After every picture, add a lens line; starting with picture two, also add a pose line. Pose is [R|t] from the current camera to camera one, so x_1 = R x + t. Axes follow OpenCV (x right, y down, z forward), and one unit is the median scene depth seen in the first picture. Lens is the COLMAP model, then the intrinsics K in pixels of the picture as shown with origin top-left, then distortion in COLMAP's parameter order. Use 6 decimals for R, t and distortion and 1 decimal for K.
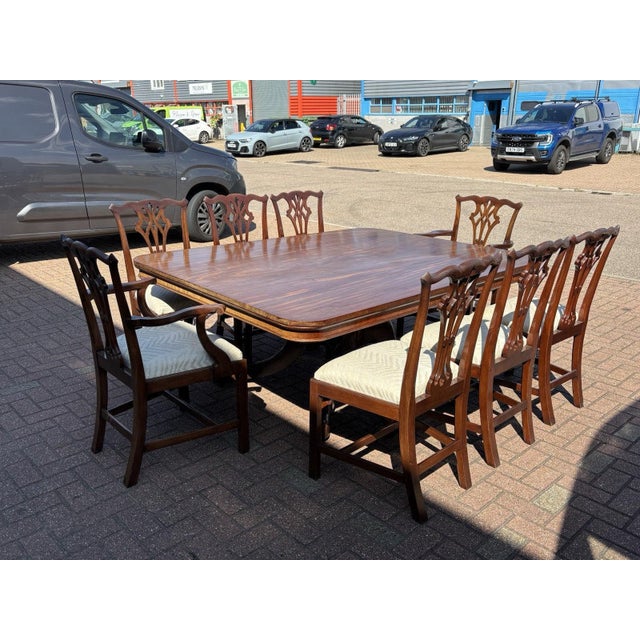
lens RADIAL K [[580.7, 0, 316.0], [0, 580.7, 320.5], [0, 0, 1]] dist [0.005777, 0.017593]
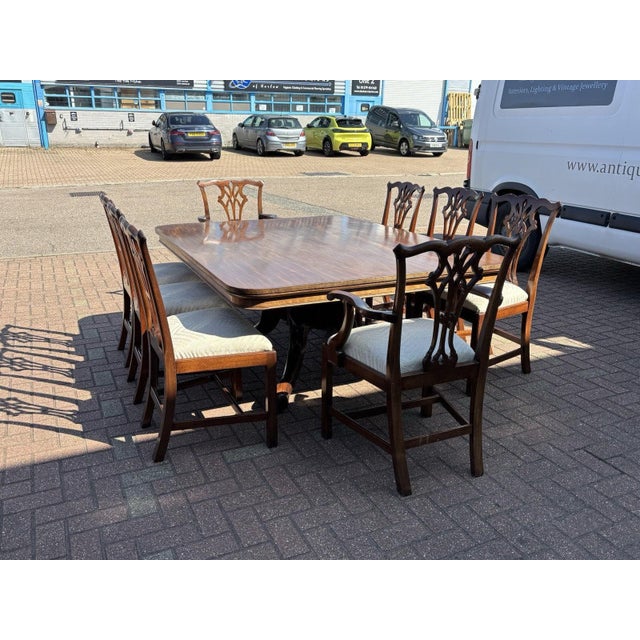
lens RADIAL K [[574.9, 0, 317.0], [0, 574.9, 323.1], [0, 0, 1]] dist [0.013982, 0.005912]
pose [[0.304676, -0.312330, 0.899790, -0.707383], [0.298694, 0.928381, 0.221114, -0.148932], [-0.904408, 0.201394, 0.376147, 0.487372]]
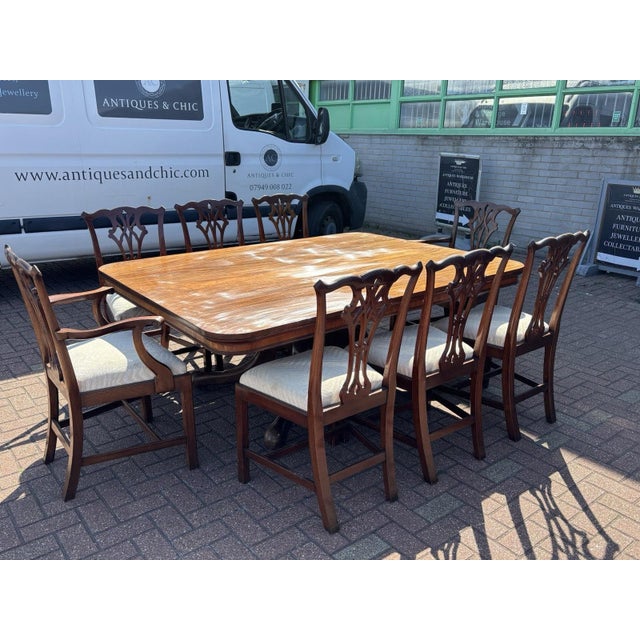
lens RADIAL K [[577.4, 0, 319.8], [0, 577.4, 313.0], [0, 0, 1]] dist [0.006304, 0.005511]
pose [[-0.996554, -0.046454, 0.068724, -0.023310], [0.002159, 0.813675, 0.581316, -0.468268], [-0.082924, 0.579461, -0.810770, 1.418826]]
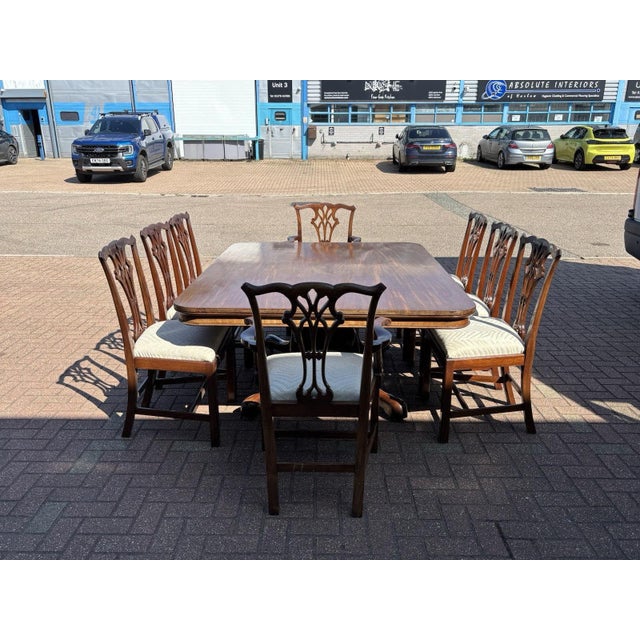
lens RADIAL K [[581.2, 0, 317.1], [0, 581.2, 316.8], [0, 0, 1]] dist [0.013567, -0.003079]
pose [[0.691965, -0.224972, 0.685982, -0.573349], [0.237667, 0.968226, 0.077796, -0.081962], [-0.681688, 0.109203, 0.723447, 0.171204]]
